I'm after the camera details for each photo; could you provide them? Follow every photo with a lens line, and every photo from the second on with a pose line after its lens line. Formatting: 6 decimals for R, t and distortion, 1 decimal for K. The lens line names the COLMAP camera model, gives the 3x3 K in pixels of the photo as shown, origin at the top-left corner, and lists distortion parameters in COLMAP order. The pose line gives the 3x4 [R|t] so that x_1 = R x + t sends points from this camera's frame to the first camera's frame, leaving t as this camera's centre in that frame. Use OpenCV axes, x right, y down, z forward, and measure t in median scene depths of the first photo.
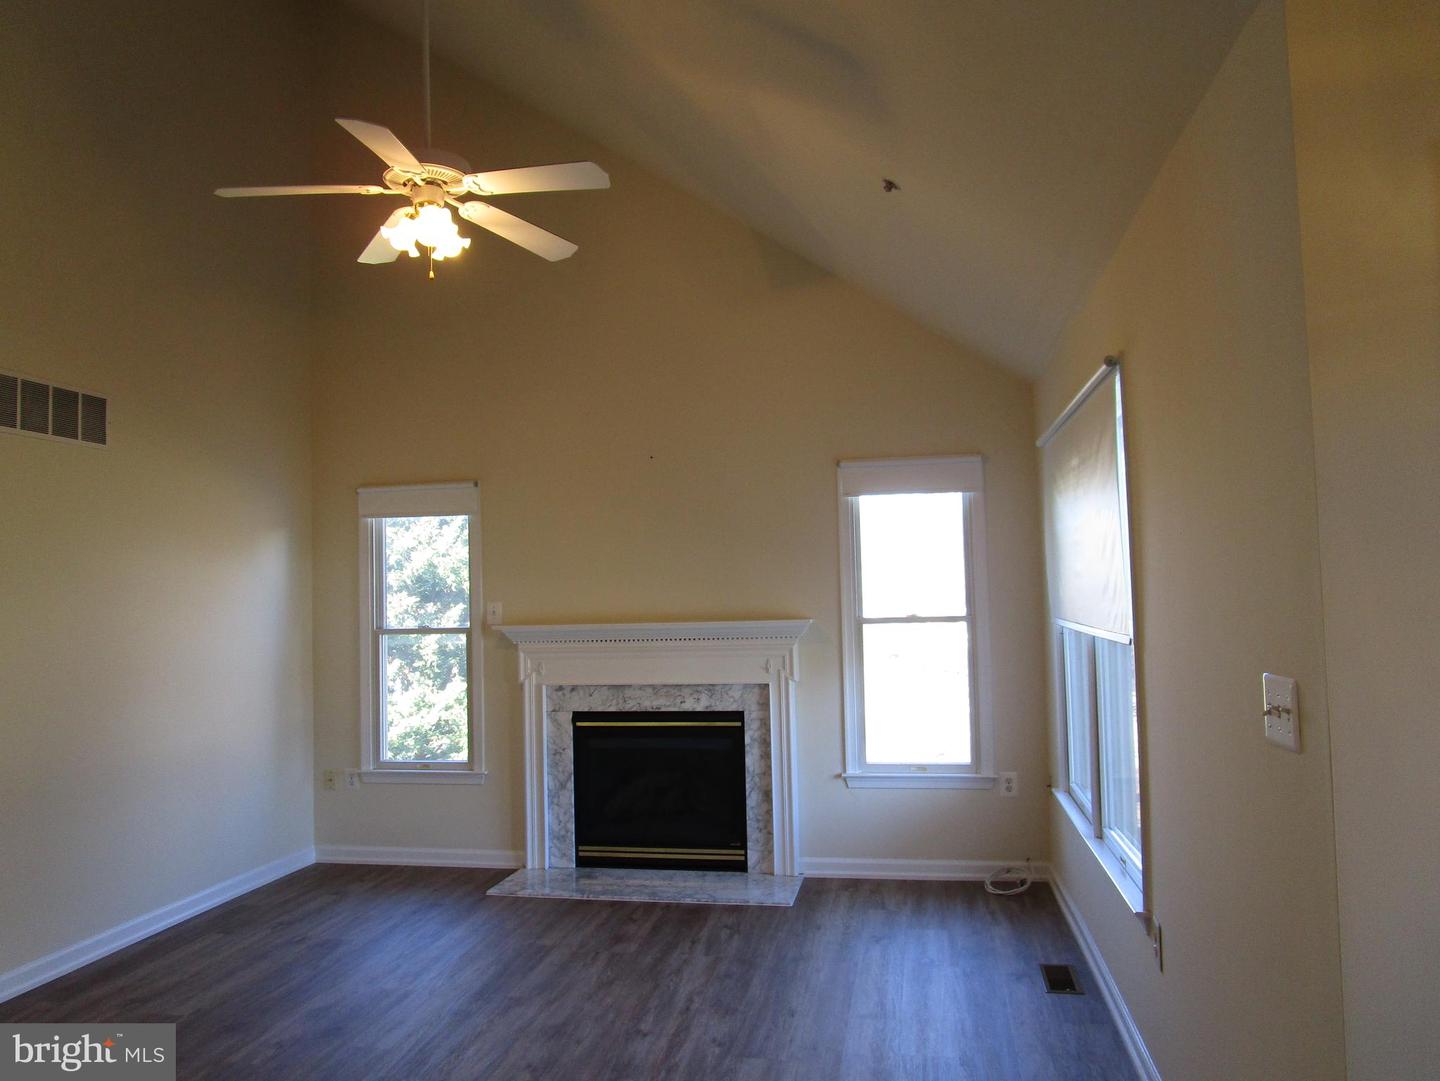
lens RADIAL K [[1030.3, 0, 716.8], [0, 1030.3, 537.3], [0, 0, 1]] dist [-0.015961, 0.003923]
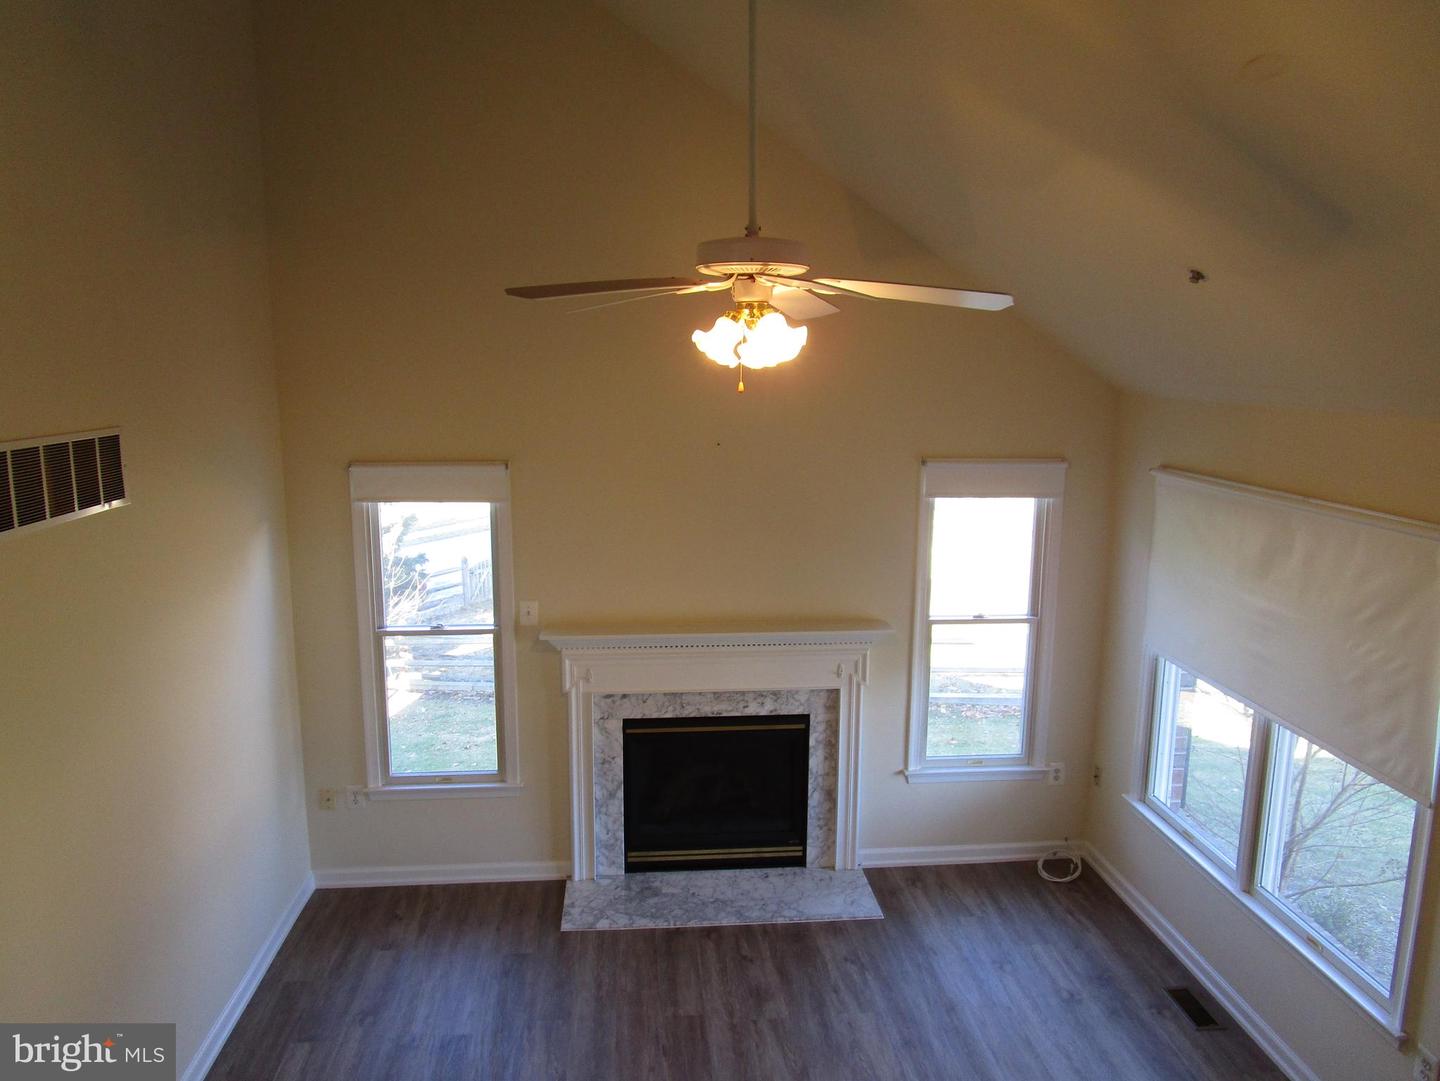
lens RADIAL K [[1030.3, 0, 720.5], [0, 1030.3, 542.7], [0, 0, 1]] dist [-0.015961, 0.003923]
pose [[0.958319, -0.018176, 0.285121, -0.328179], [-0.047104, 0.974265, 0.220428, -0.198163], [-0.281790, -0.224671, 0.932801, 0.158785]]
